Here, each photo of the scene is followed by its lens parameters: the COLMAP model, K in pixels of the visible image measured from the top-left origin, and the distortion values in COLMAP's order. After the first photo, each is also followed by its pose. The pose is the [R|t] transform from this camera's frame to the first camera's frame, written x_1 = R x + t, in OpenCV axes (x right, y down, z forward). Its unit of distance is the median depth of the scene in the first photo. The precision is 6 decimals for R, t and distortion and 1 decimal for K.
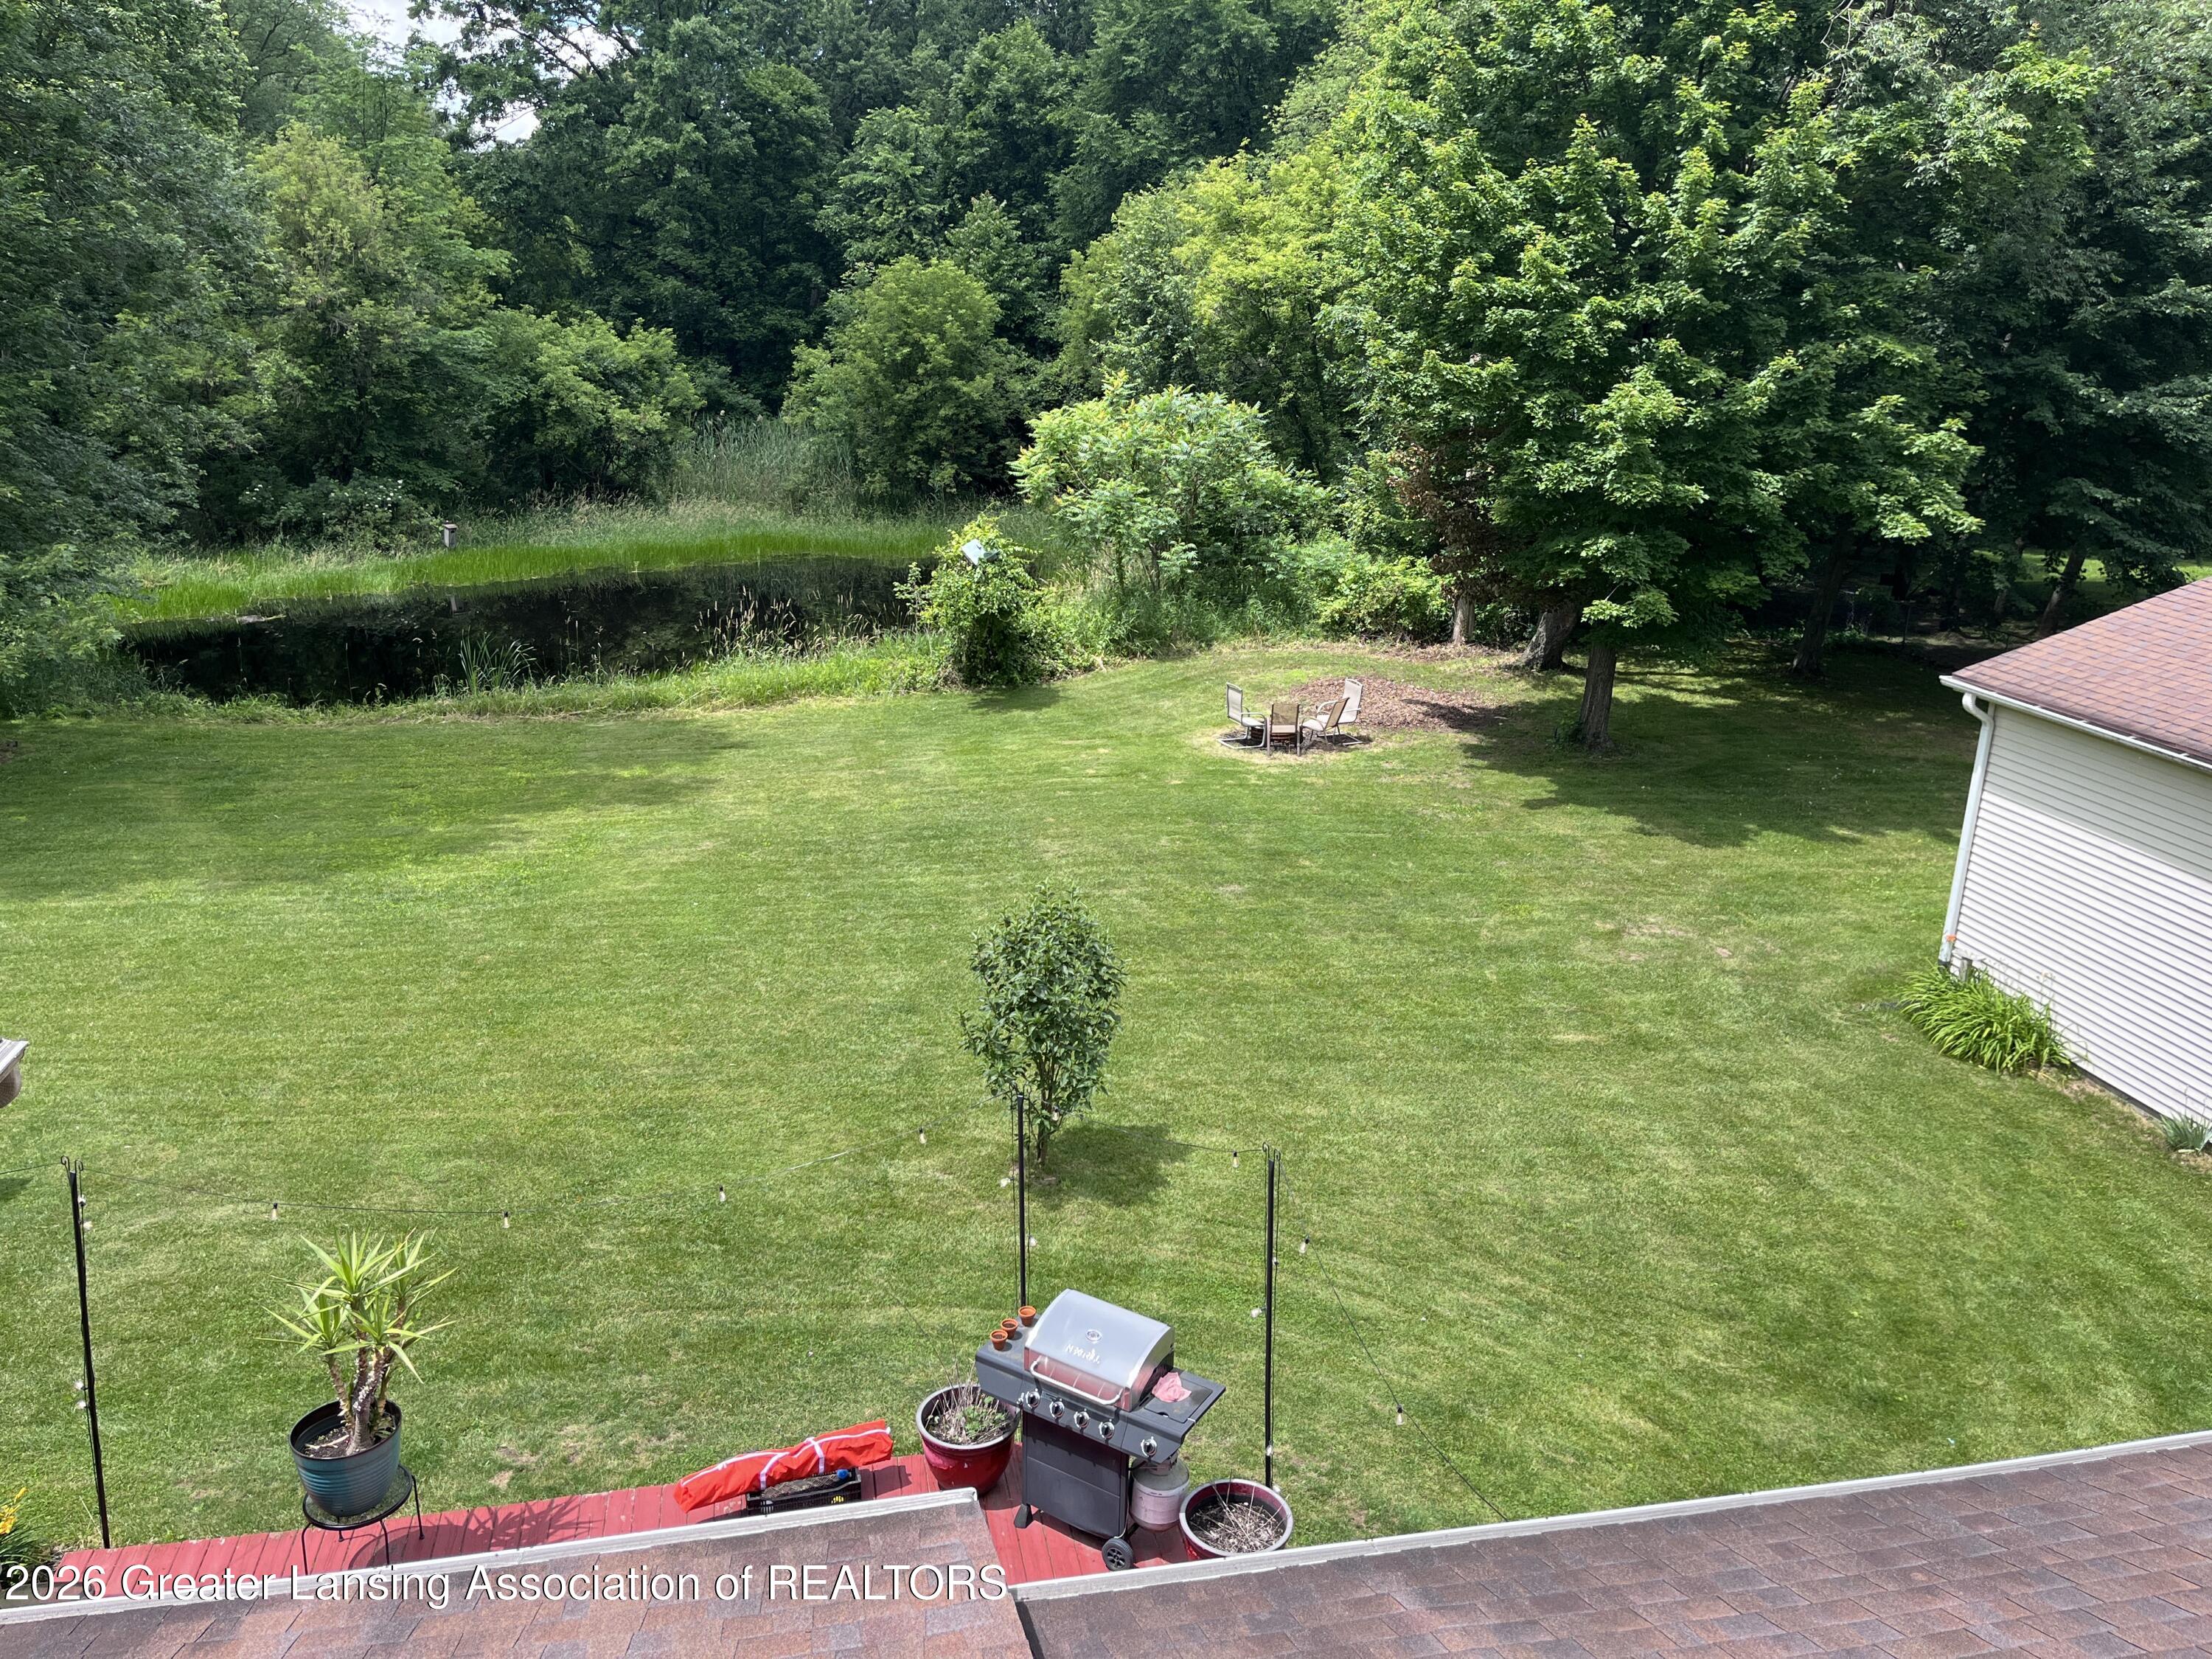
lens RADIAL K [[1674.6, 0, 1104.9], [0, 1674.6, 823.5], [0, 0, 1]] dist [0.068499, -0.088434]
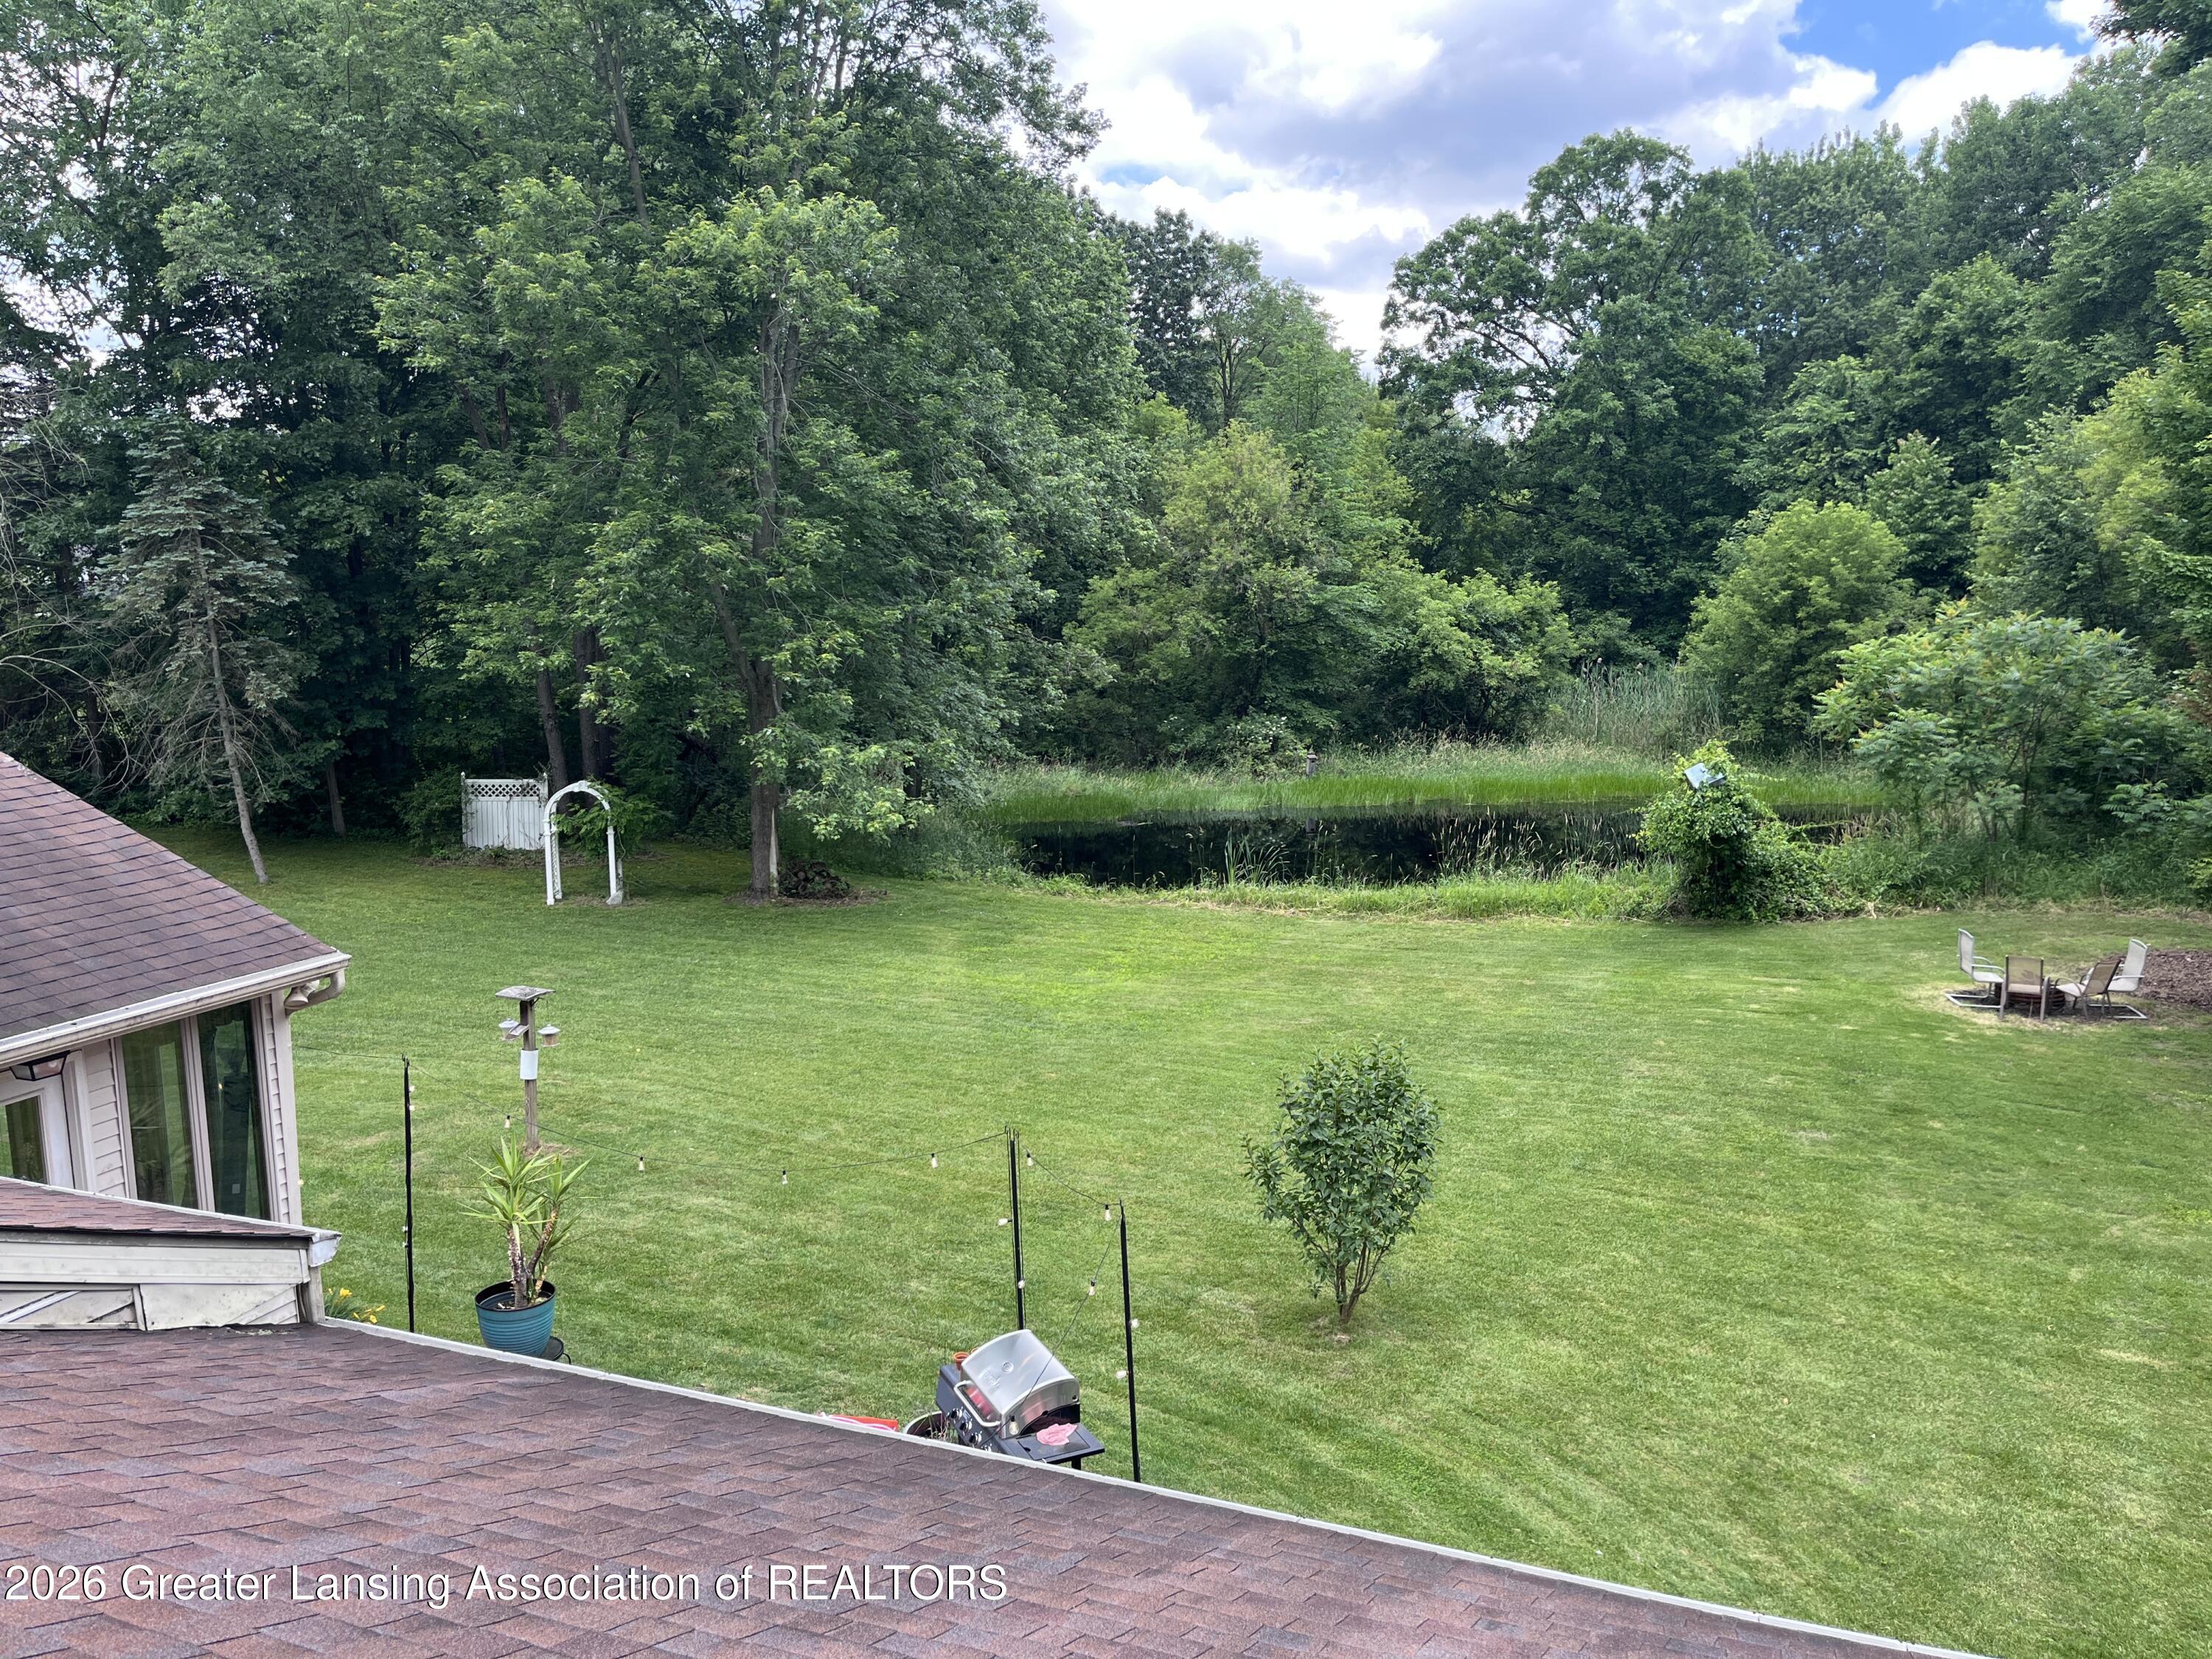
lens RADIAL K [[1674.6, 0, 1086.2], [0, 1674.6, 829.0], [0, 0, 1]] dist [0.068499, -0.088434]
pose [[0.829996, 0.054068, -0.555143, 0.201494], [-0.137750, 0.984331, -0.110082, 0.025927], [0.540493, 0.167838, 0.824438, 0.028856]]
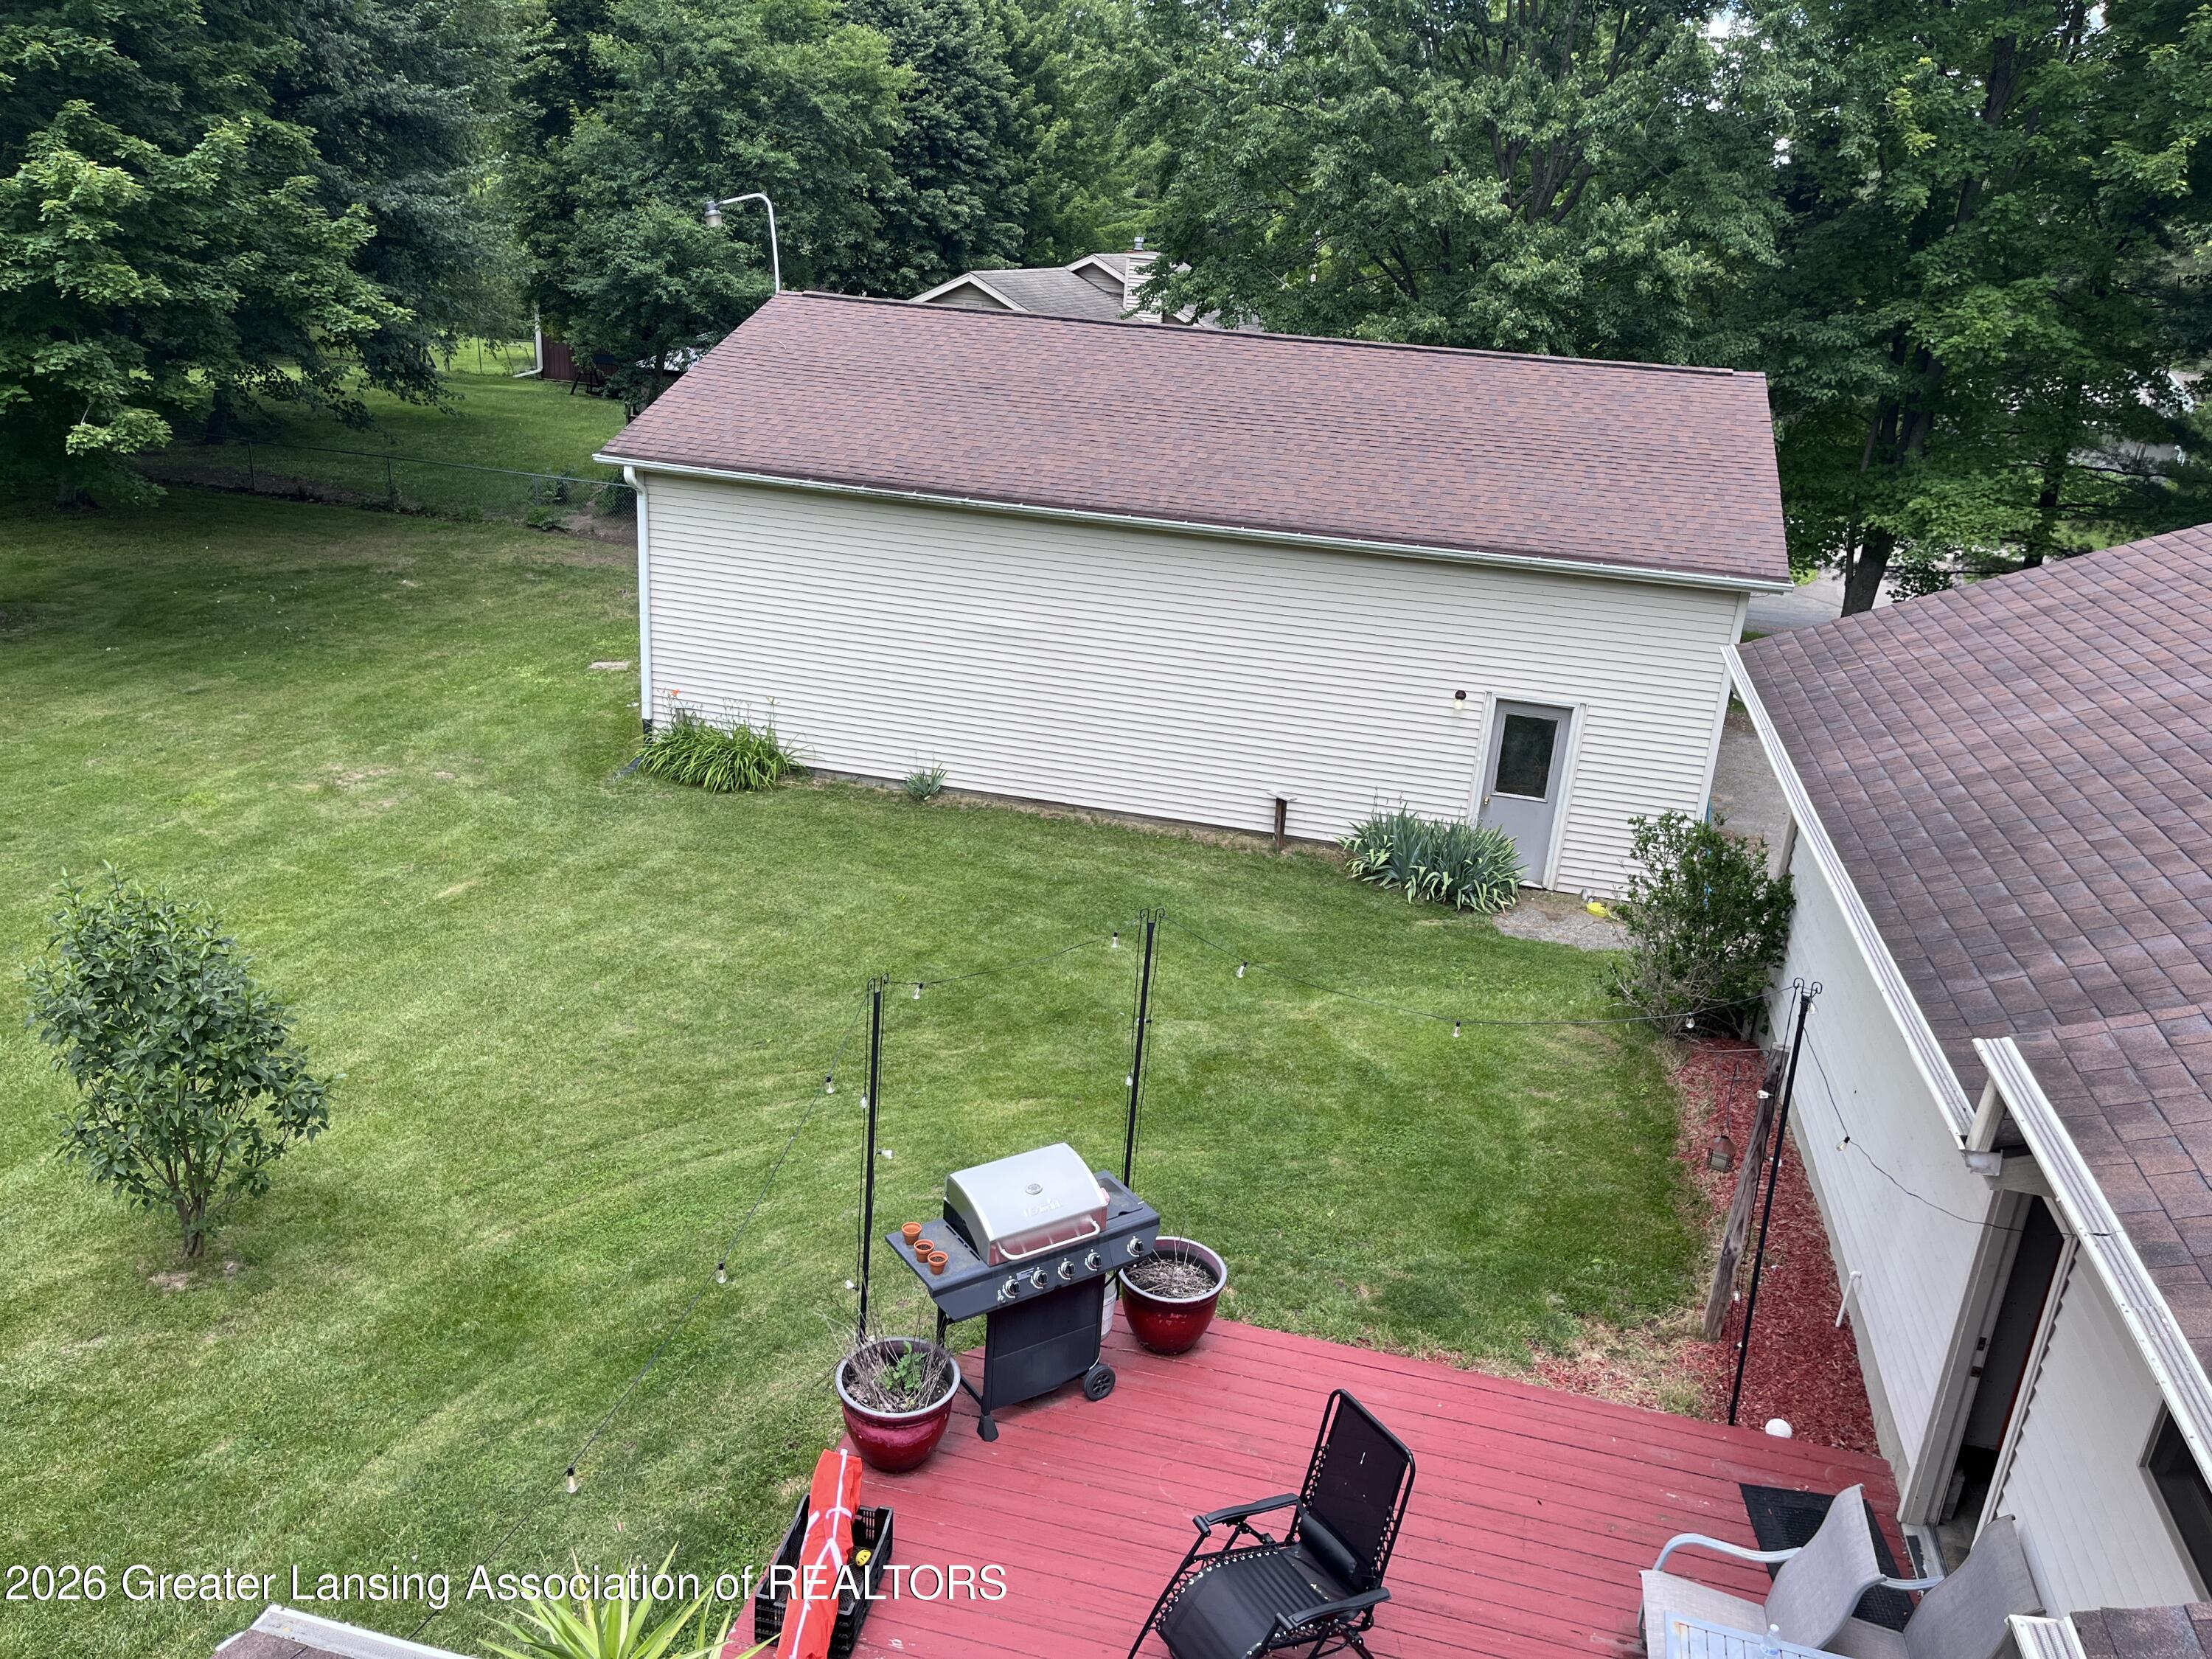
lens RADIAL K [[1674.6, 0, 1116.0], [0, 1674.6, 829.6], [0, 0, 1]] dist [0.068499, -0.088434]
pose [[0.416082, -0.300282, 0.858316, -0.236814], [0.208492, 0.950260, 0.231379, -0.028049], [-0.885103, 0.082679, 0.457992, 0.173820]]
